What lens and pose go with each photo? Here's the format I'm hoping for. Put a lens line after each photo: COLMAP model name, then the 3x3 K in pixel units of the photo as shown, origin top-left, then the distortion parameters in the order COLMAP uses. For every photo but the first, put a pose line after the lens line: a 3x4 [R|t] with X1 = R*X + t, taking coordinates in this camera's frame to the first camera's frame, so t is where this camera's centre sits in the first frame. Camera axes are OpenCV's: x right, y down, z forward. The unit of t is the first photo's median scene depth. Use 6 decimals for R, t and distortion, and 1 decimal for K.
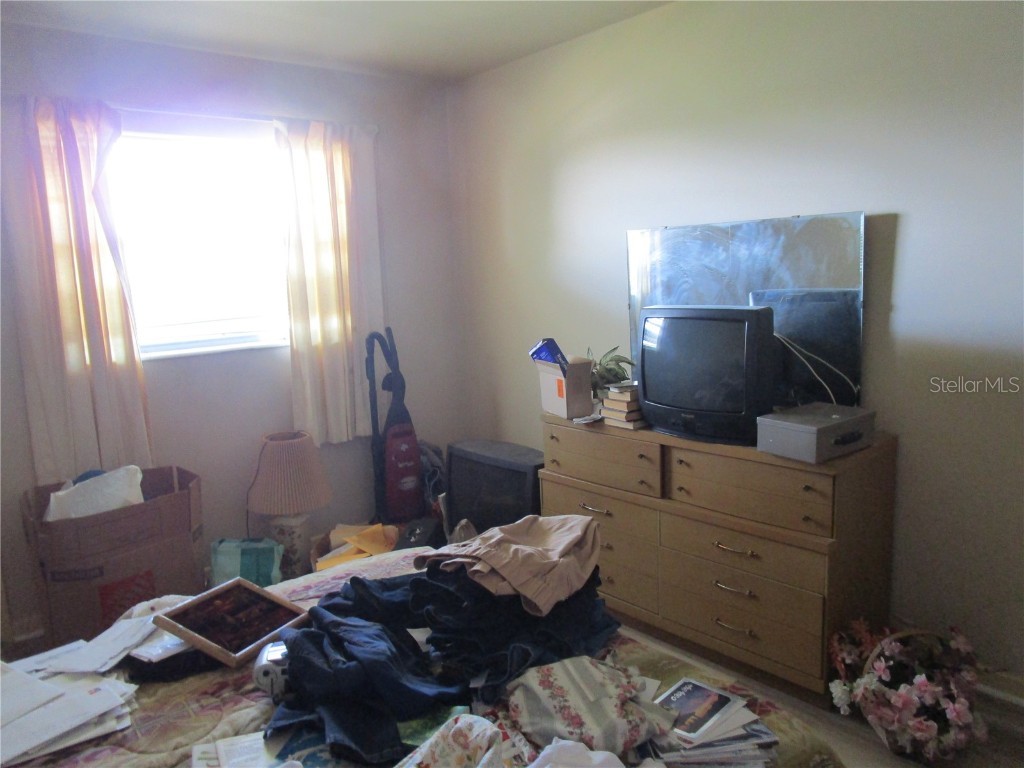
lens RADIAL K [[733.9, 0, 509.8], [0, 733.9, 388.6], [0, 0, 1]] dist [-0.022986, 0.010190]
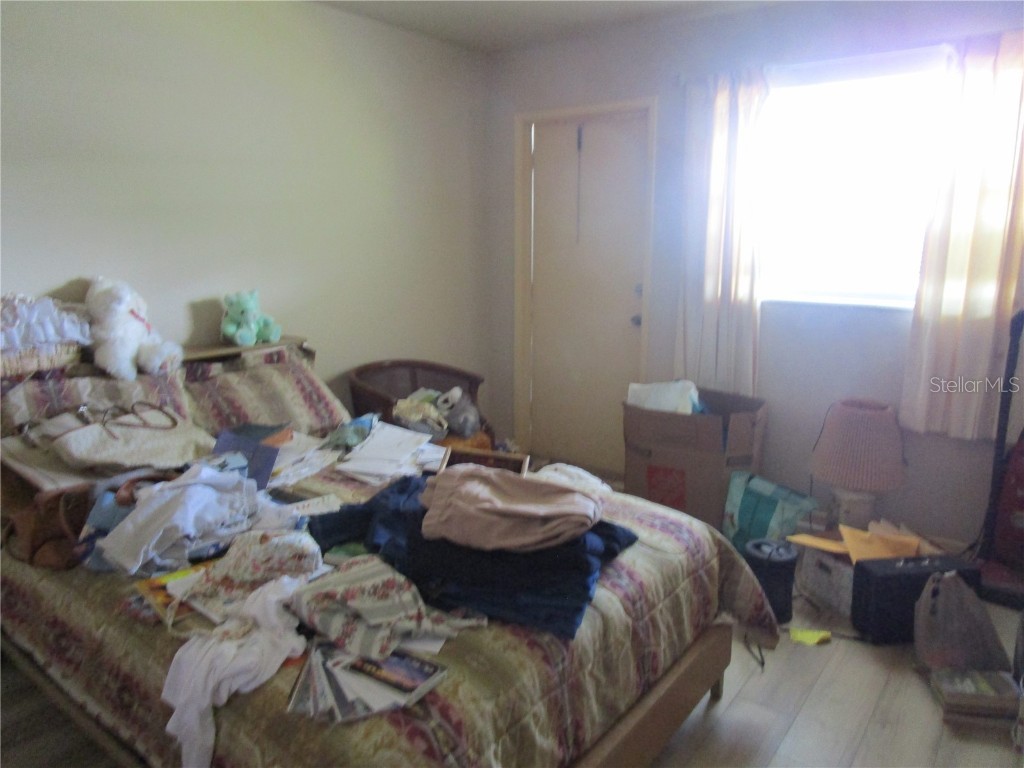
lens RADIAL K [[733.9, 0, 509.8], [0, 733.9, 388.6], [0, 0, 1]] dist [-0.022986, 0.010190]
pose [[0.197983, 0.241374, -0.950022, 0.522124], [-0.175257, 0.962306, 0.207972, -0.076907], [0.964410, 0.125323, 0.232823, 0.402161]]
